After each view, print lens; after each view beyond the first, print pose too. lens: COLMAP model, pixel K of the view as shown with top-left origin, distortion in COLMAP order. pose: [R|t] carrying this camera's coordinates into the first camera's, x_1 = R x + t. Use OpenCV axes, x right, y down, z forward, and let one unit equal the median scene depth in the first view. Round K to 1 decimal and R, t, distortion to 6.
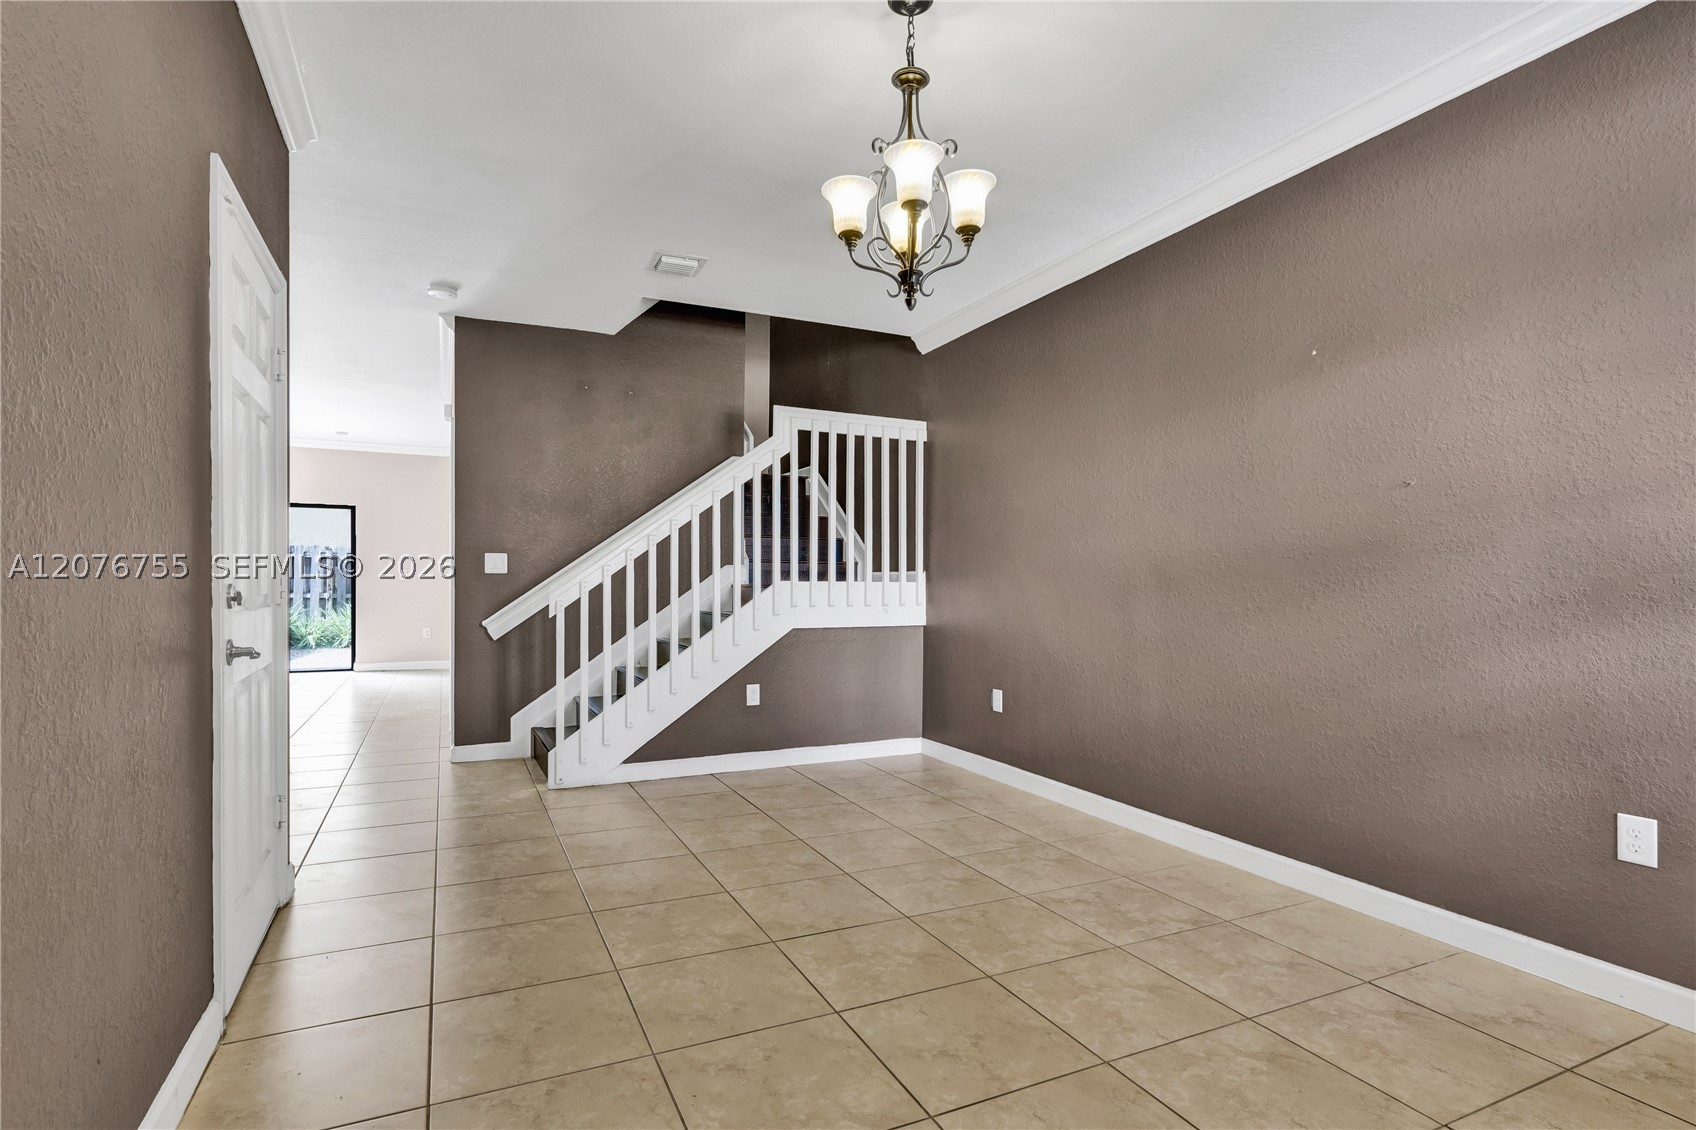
lens RADIAL K [[861.7, 0, 819.5], [0, 861.7, 589.2], [0, 0, 1]] dist [-0.001339, 0.000428]
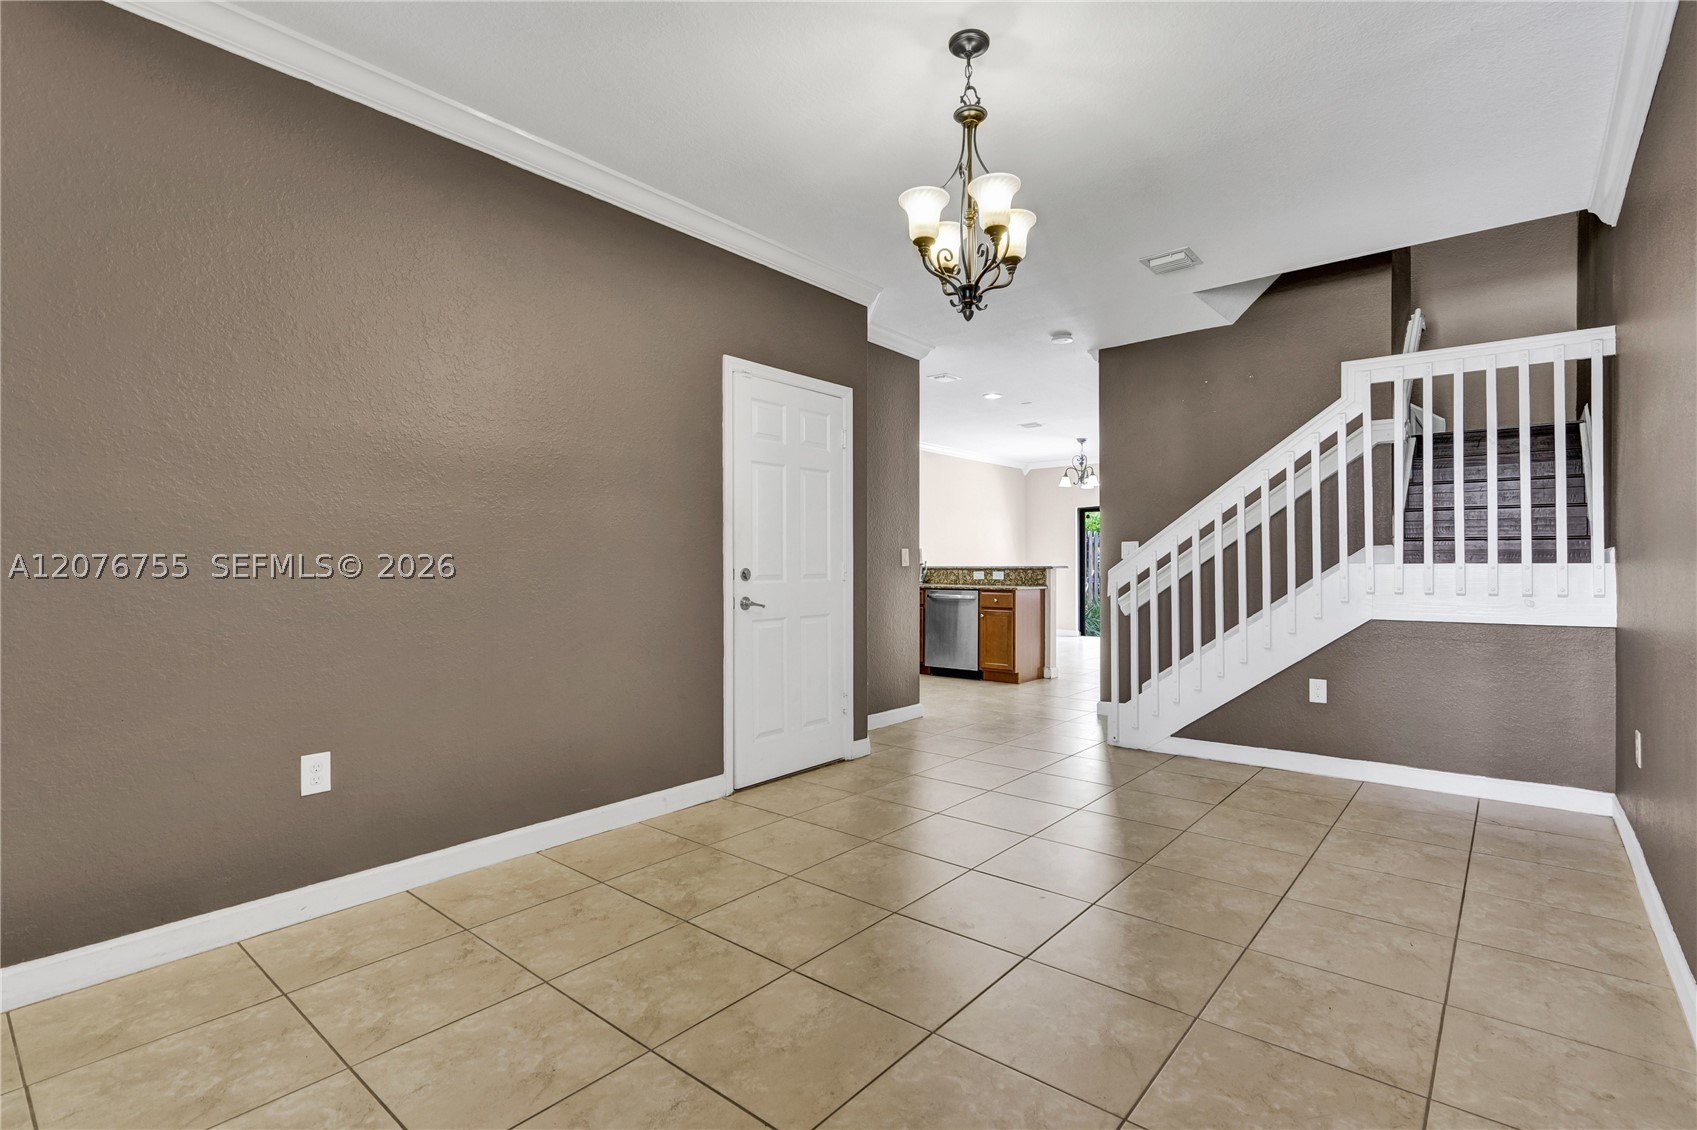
lens RADIAL K [[781.9, 0, 825.2], [0, 781.9, 565.2], [0, 0, 1]] dist [-0.003601, 0.000117]
pose [[0.412203, -0.004927, -0.911079, 0.513101], [-0.004444, 0.999963, -0.007418, -0.000027], [0.911081, 0.007107, 0.412166, 0.225547]]
